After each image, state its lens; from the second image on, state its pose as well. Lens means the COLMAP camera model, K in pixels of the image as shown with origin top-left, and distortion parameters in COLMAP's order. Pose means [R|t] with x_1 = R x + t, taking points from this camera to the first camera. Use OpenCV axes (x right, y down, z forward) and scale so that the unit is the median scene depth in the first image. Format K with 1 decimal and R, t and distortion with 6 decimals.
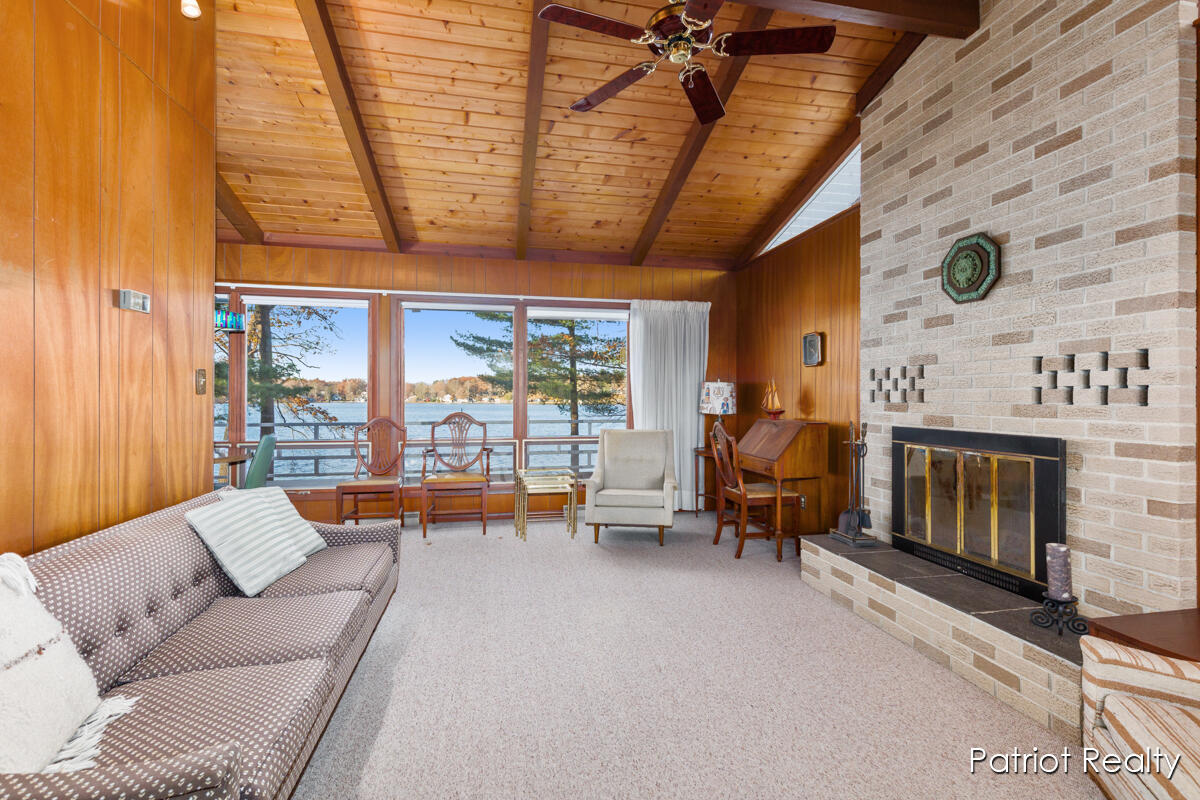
lens RADIAL K [[546.6, 0, 598.7], [0, 546.6, 396.3], [0, 0, 1]] dist [0.011759, -0.001167]
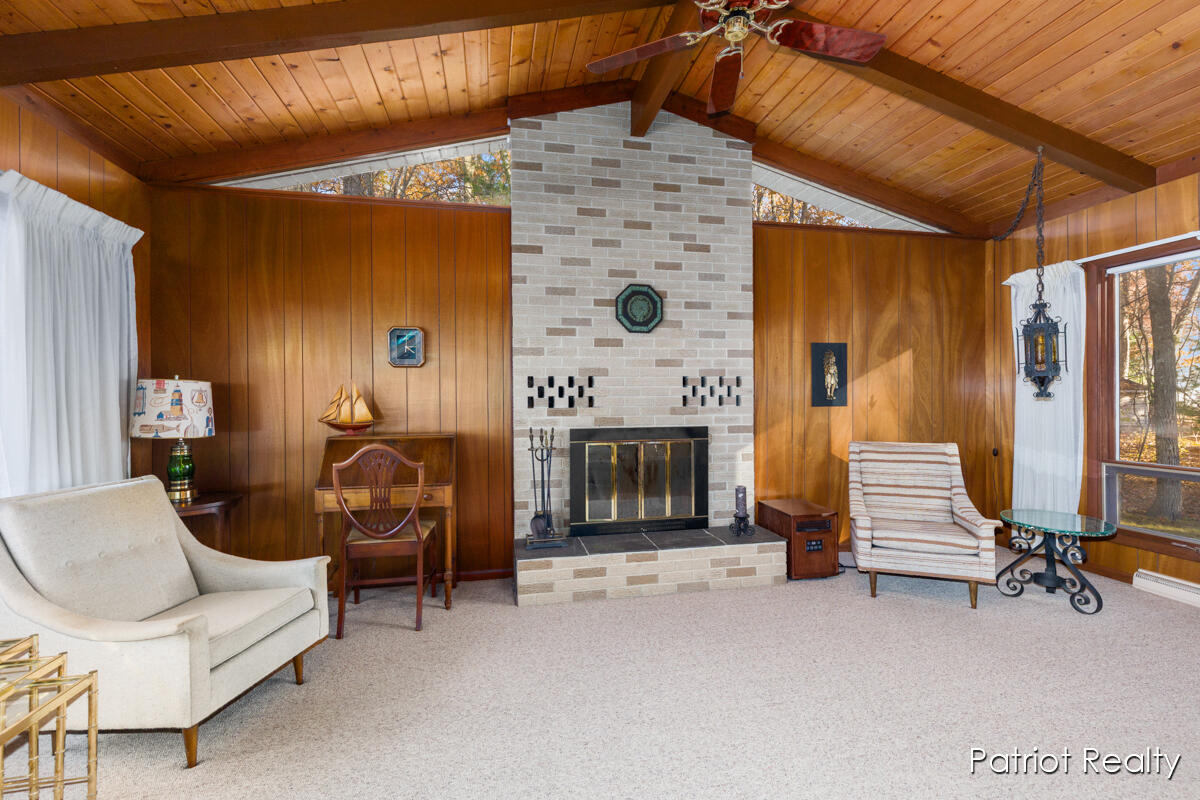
lens RADIAL K [[546.6, 0, 605.9], [0, 546.6, 398.4], [0, 0, 1]] dist [0.011759, -0.001167]
pose [[-0.015346, -0.006312, 0.999862, -0.685600], [0.005134, 0.999966, 0.006391, -0.017640], [-0.999869, 0.005231, -0.015313, 1.106432]]
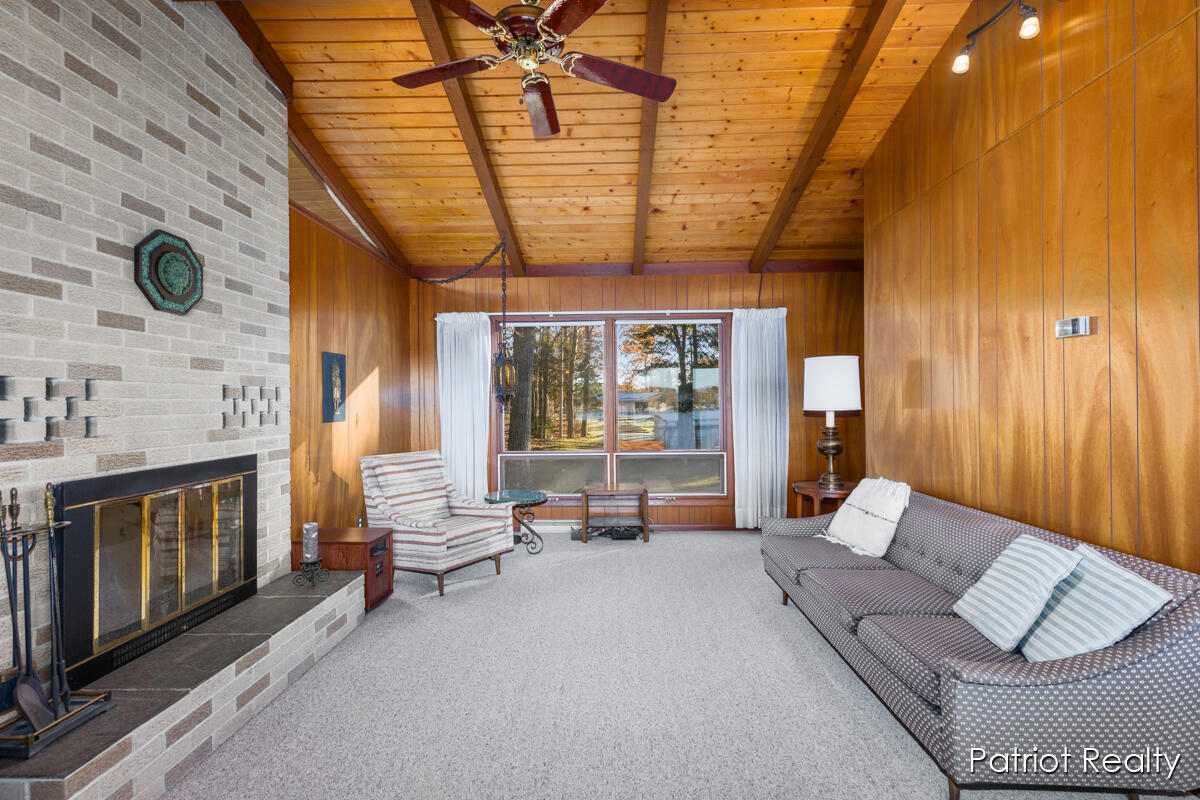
lens RADIAL K [[546.6, 0, 609.1], [0, 546.6, 400.7], [0, 0, 1]] dist [0.011759, -0.001167]
pose [[-0.978891, 0.004868, 0.204327, -0.157690], [0.004581, 0.999988, -0.001876, -0.031326], [-0.204334, -0.000900, -0.978901, 1.694413]]
